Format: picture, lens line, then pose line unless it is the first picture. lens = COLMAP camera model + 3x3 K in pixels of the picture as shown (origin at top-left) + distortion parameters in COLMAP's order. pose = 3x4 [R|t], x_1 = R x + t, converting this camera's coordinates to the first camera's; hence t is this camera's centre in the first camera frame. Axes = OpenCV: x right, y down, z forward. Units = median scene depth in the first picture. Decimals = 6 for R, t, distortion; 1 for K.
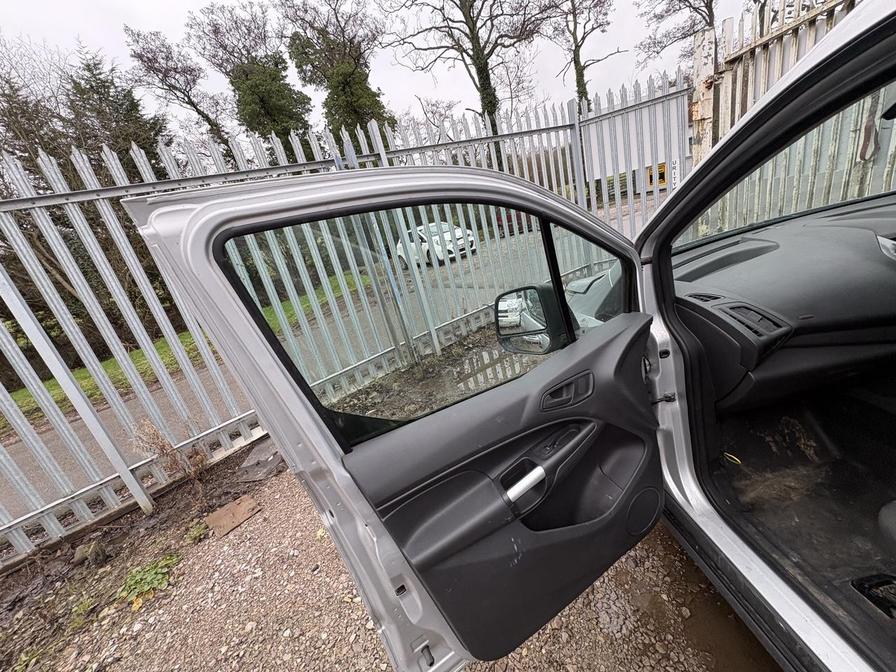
lens RADIAL K [[355.6, 0, 445.8], [0, 355.6, 337.9], [0, 0, 1]] dist [-0.001183, 0.000347]
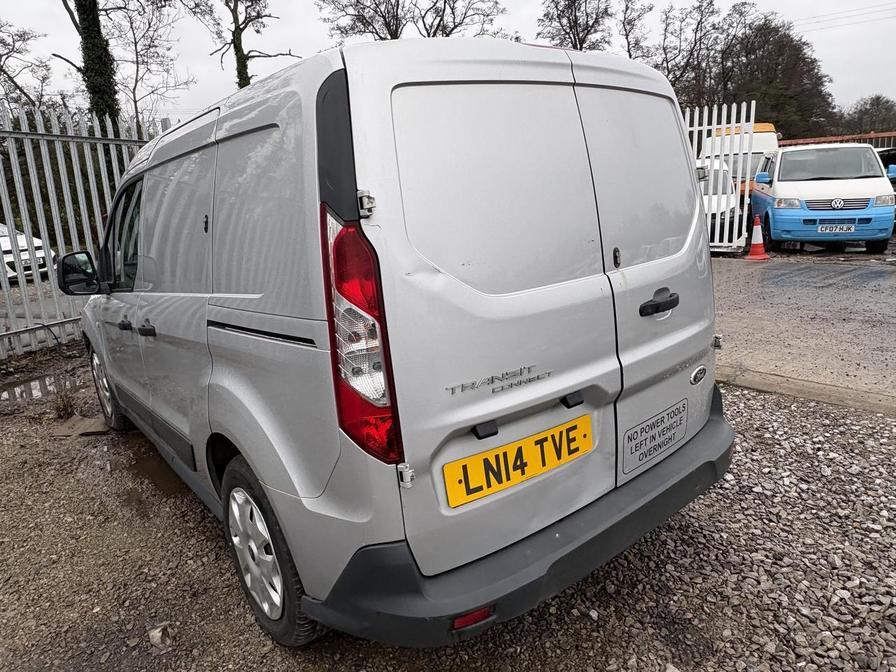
lens RADIAL K [[596.0, 0, 445.7], [0, 596.0, 338.3], [0, 0, 1]] dist [0.005370, -0.000396]
pose [[0.798398, 0.060853, 0.599048, 0.010183], [0.048962, 0.985024, -0.165318, 0.063247], [-0.600137, 0.161320, 0.783461, -0.184580]]
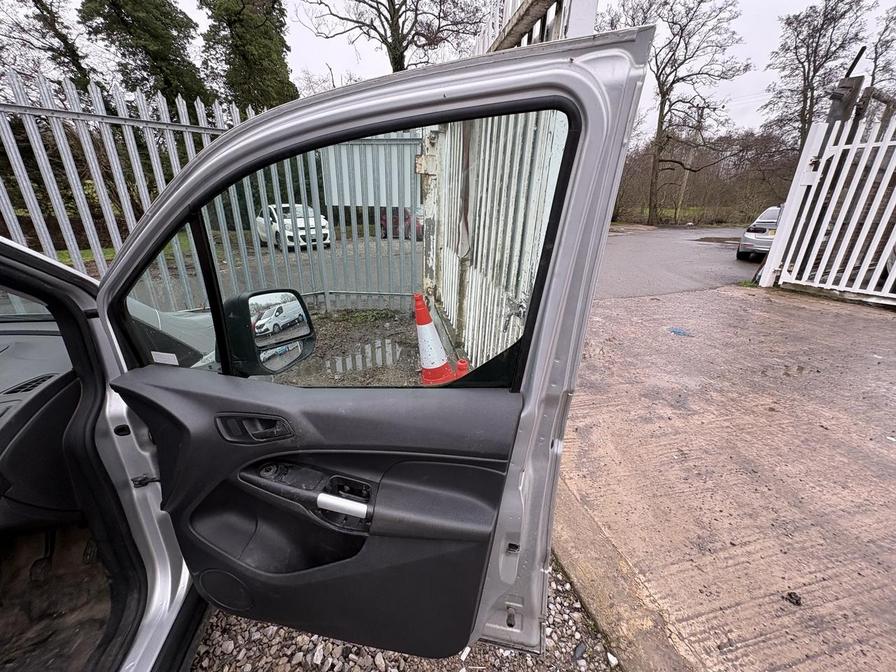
lens RADIAL K [[359.9, 0, 448.7], [0, 359.9, 333.6], [0, 0, 1]] dist [-0.000597, 0.000079]
pose [[0.958739, 0.185211, 0.215676, 0.189913], [-0.186624, 0.982332, -0.013984, -0.052896], [-0.214455, -0.026844, 0.976365, 0.002351]]
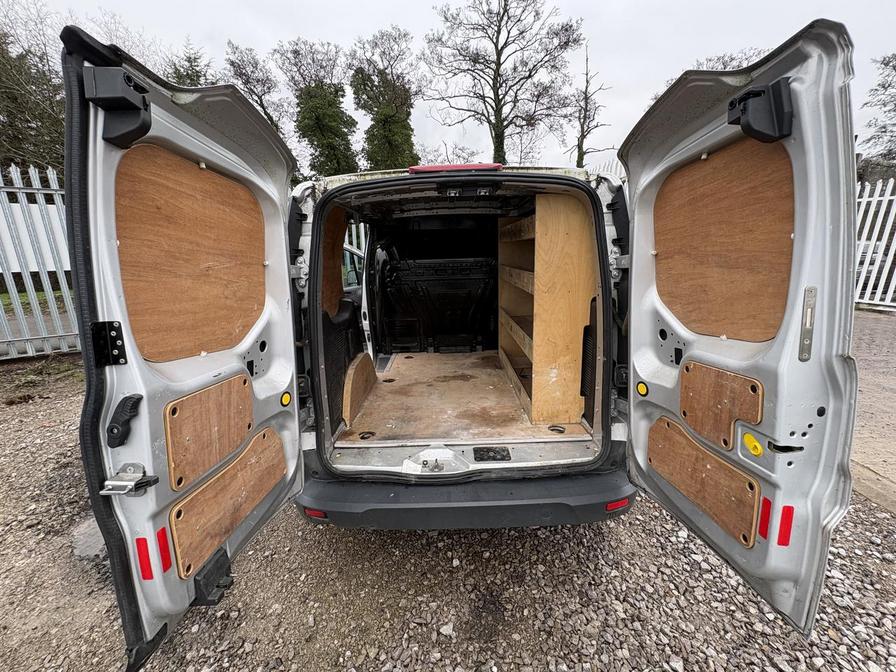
lens RADIAL K [[352.1, 0, 446.4], [0, 352.1, 335.9], [0, 0, 1]] dist [0.000296, -0.000014]
pose [[0.970320, 0.241607, 0.010253, 0.095722], [-0.240530, 0.968638, -0.062336, 0.041858], [-0.024992, 0.058020, 0.998003, -0.205773]]
